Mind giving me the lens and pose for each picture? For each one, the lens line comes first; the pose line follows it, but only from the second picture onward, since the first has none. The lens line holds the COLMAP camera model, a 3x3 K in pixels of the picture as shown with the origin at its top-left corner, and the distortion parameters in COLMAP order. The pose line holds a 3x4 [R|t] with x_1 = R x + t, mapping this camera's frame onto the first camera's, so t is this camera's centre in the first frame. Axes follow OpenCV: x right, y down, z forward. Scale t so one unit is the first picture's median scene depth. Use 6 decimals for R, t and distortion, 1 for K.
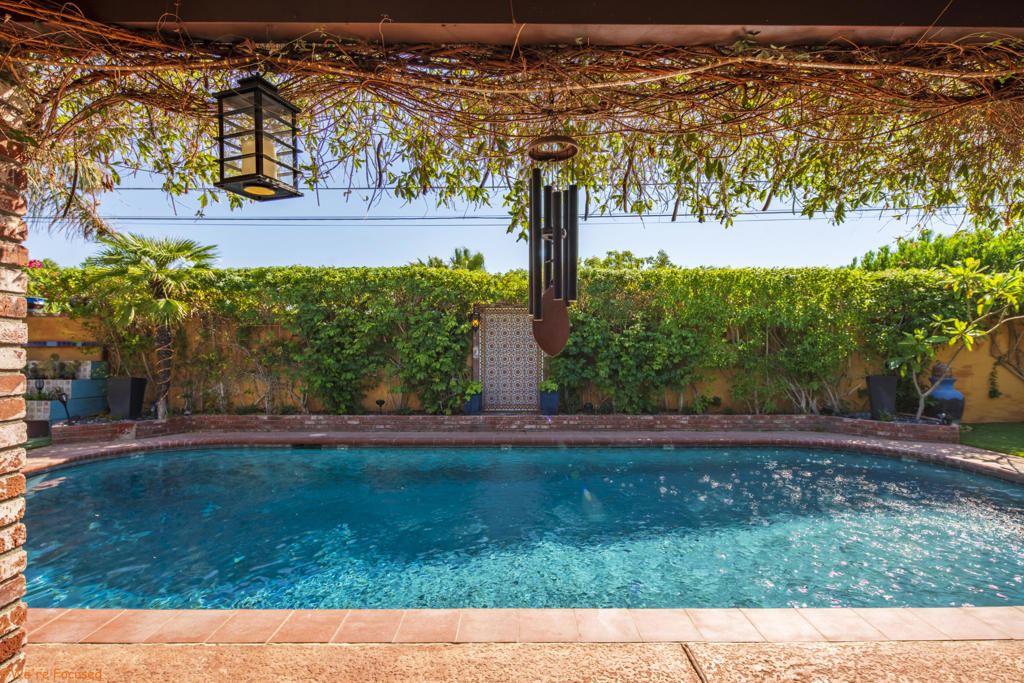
lens RADIAL K [[496.3, 0, 509.9], [0, 496.3, 341.9], [0, 0, 1]] dist [0.002998, -0.005328]
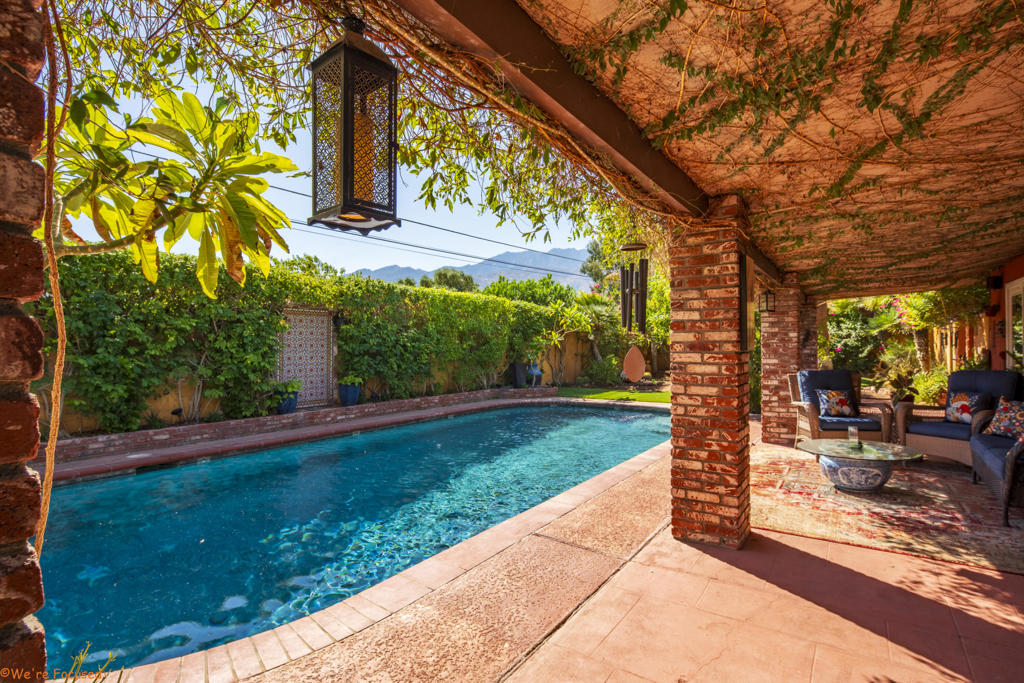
lens RADIAL K [[496.3, 0, 502.5], [0, 496.3, 347.0], [0, 0, 1]] dist [0.002998, -0.005328]
pose [[0.566949, 0.001668, 0.823751, -0.672959], [0.000548, 0.999997, -0.002402, 0.015073], [-0.823753, 0.001813, 0.566946, 0.067480]]
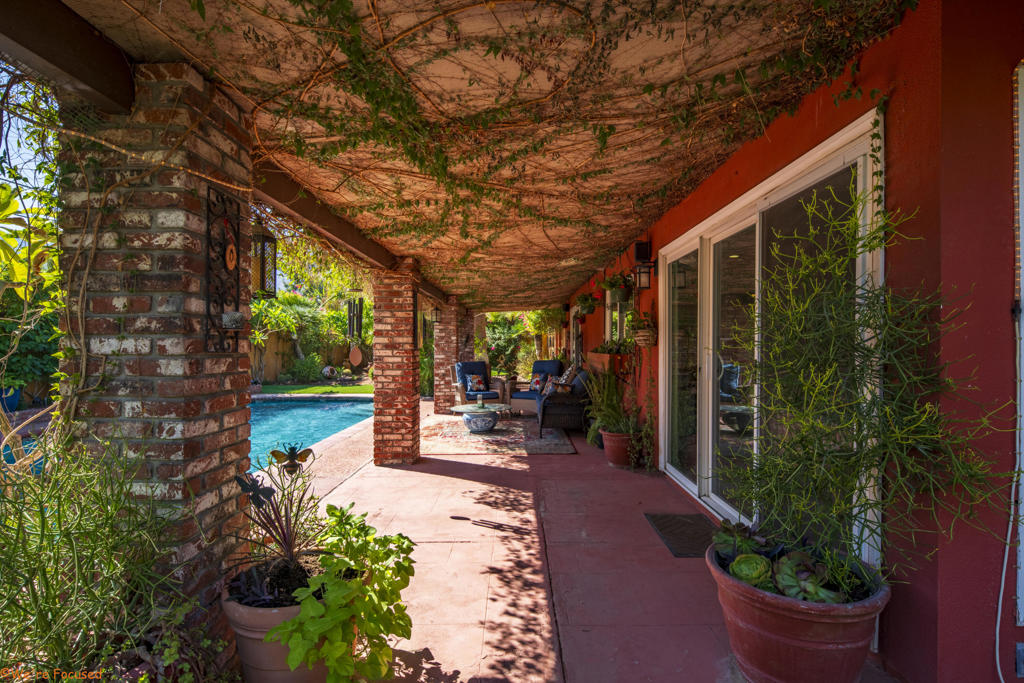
lens RADIAL K [[496.3, 0, 514.2], [0, 496.3, 348.6], [0, 0, 1]] dist [0.002998, -0.005328]
pose [[-0.012994, -0.002186, 0.999913, -0.927383], [-0.002185, 0.999995, 0.002157, 0.015388], [-0.999913, -0.002156, -0.012998, 0.005388]]
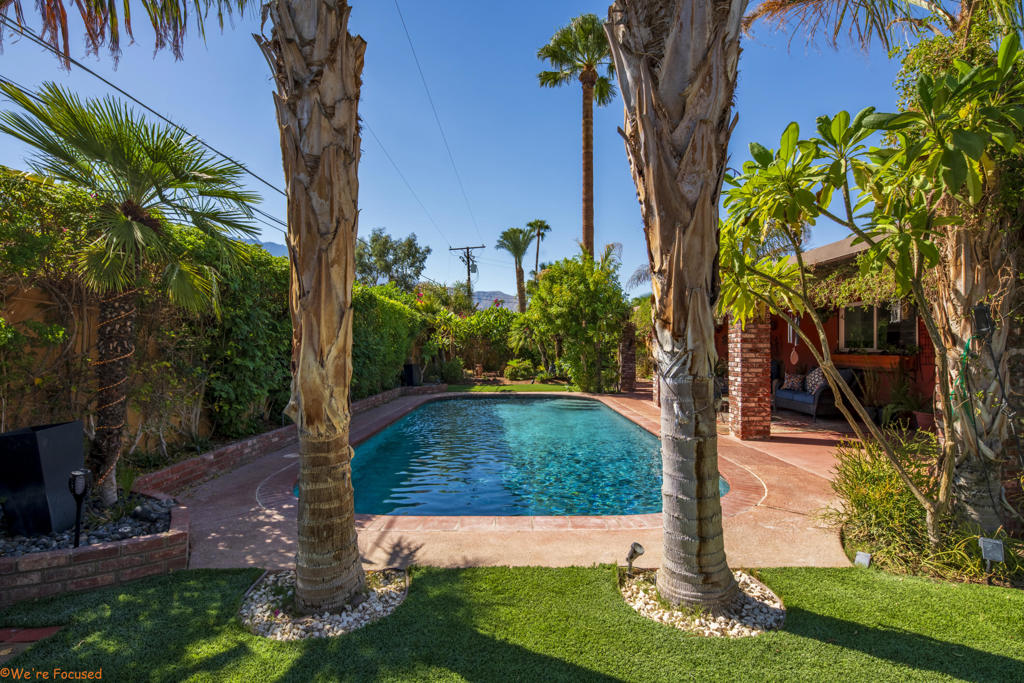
lens RADIAL K [[496.3, 0, 510.7], [0, 496.3, 346.6], [0, 0, 1]] dist [0.002998, -0.005328]
pose [[-0.020999, 0.007280, 0.999753, -1.145204], [-0.001831, 0.999972, -0.007320, 0.014671], [-0.999778, -0.001984, -0.020985, 0.642408]]
